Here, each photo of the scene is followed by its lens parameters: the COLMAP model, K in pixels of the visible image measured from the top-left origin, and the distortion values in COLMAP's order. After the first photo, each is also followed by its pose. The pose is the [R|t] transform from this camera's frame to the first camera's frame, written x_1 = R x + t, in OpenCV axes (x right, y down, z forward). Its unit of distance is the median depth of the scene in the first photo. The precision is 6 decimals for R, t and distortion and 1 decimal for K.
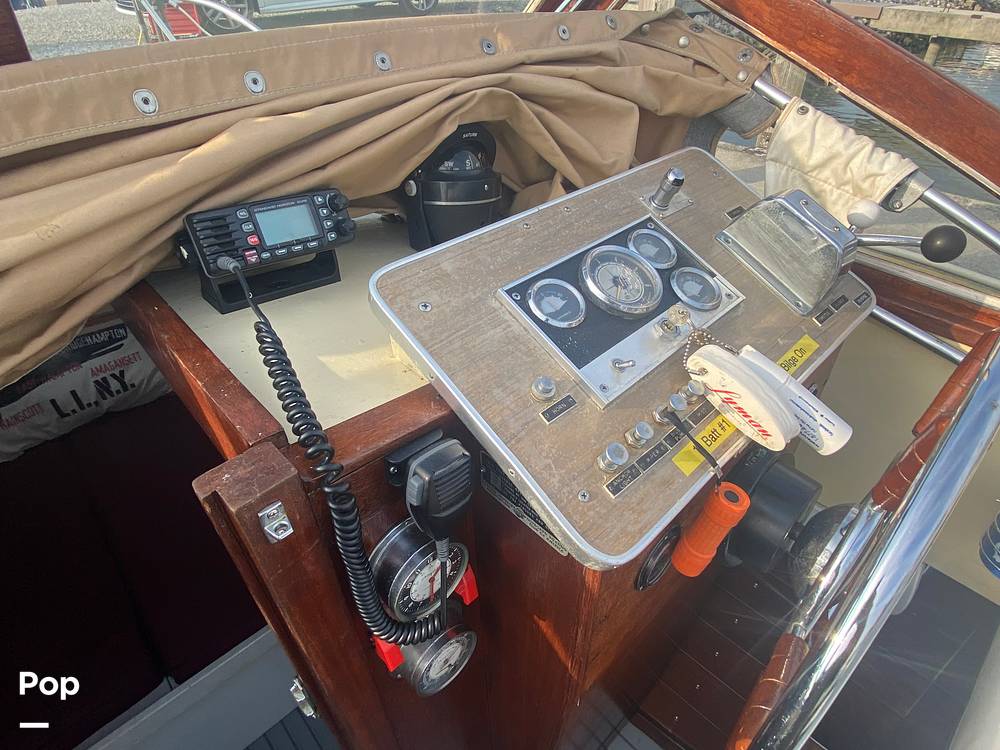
lens RADIAL K [[565.2, 0, 519.1], [0, 565.2, 376.4], [0, 0, 1]] dist [0.026302, -0.023183]
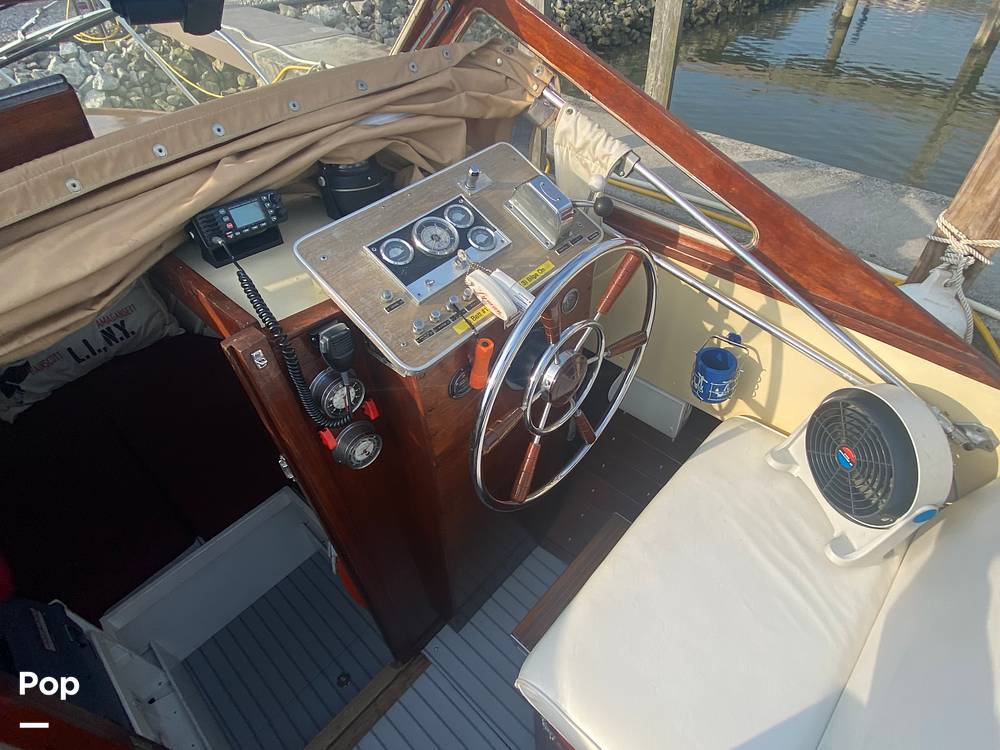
lens RADIAL K [[546.1, 0, 500.0], [0, 546.1, 375.0], [0, 0, 1]] dist [0.075743, -0.067853]
pose [[0.997819, -0.065841, 0.004726, 0.347680], [0.064840, 0.991031, 0.116846, 0.080572], [-0.012377, -0.116284, 0.993139, -0.814254]]
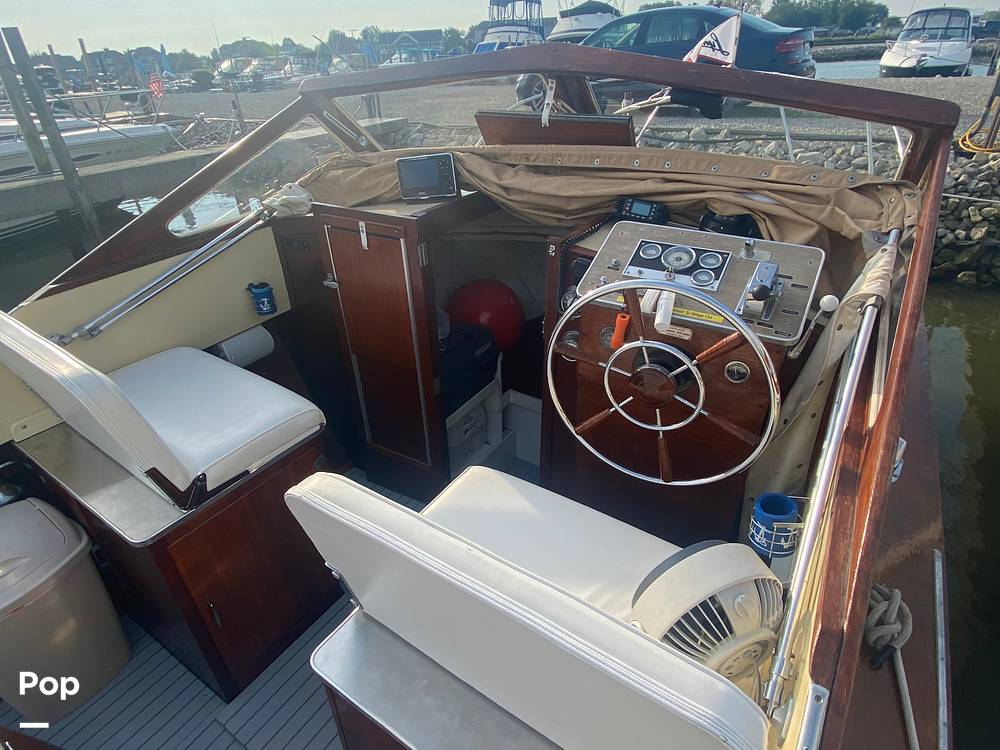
lens RADIAL K [[546.1, 0, 500.0], [0, 546.1, 375.0], [0, 0, 1]] dist [0.075743, -0.067853]
pose [[0.224642, 0.517234, -0.825836, 2.465881], [-0.562856, 0.760693, 0.323326, -0.121059], [0.795443, 0.392194, 0.462012, -0.688379]]
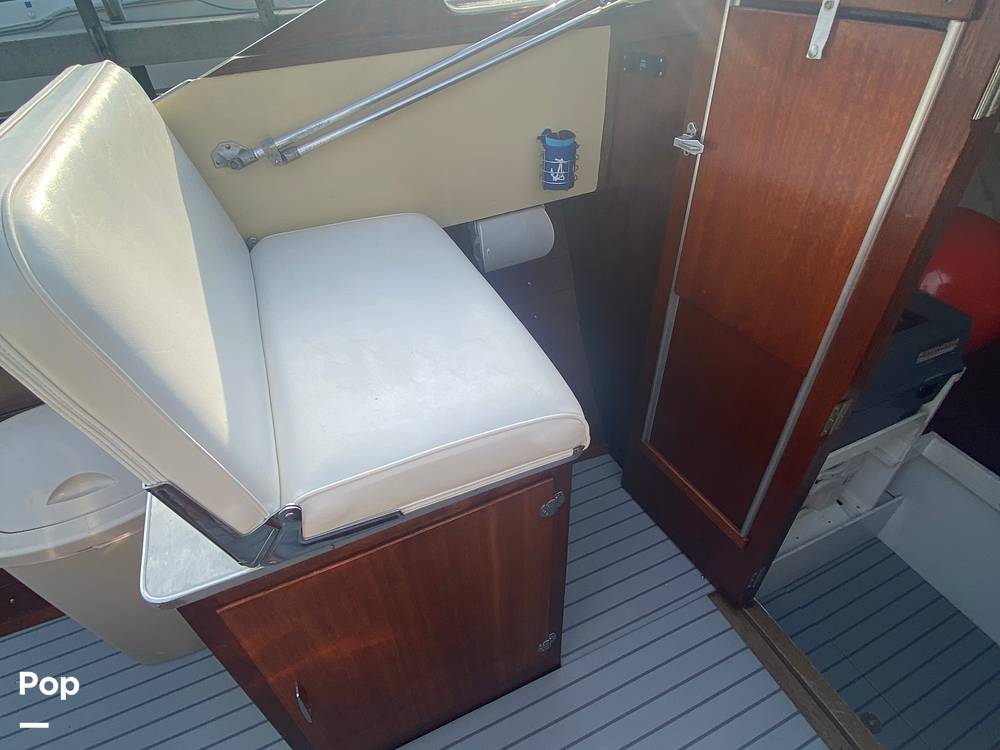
lens RADIAL K [[546.1, 0, 500.0], [0, 546.1, 375.0], [0, 0, 1]] dist [0.075743, -0.067853]
pose [[-0.332965, 0.617401, -0.712706, 0.677968], [-0.528444, 0.503808, 0.683318, 0.769270], [0.780949, 0.604146, 0.158512, -0.418566]]
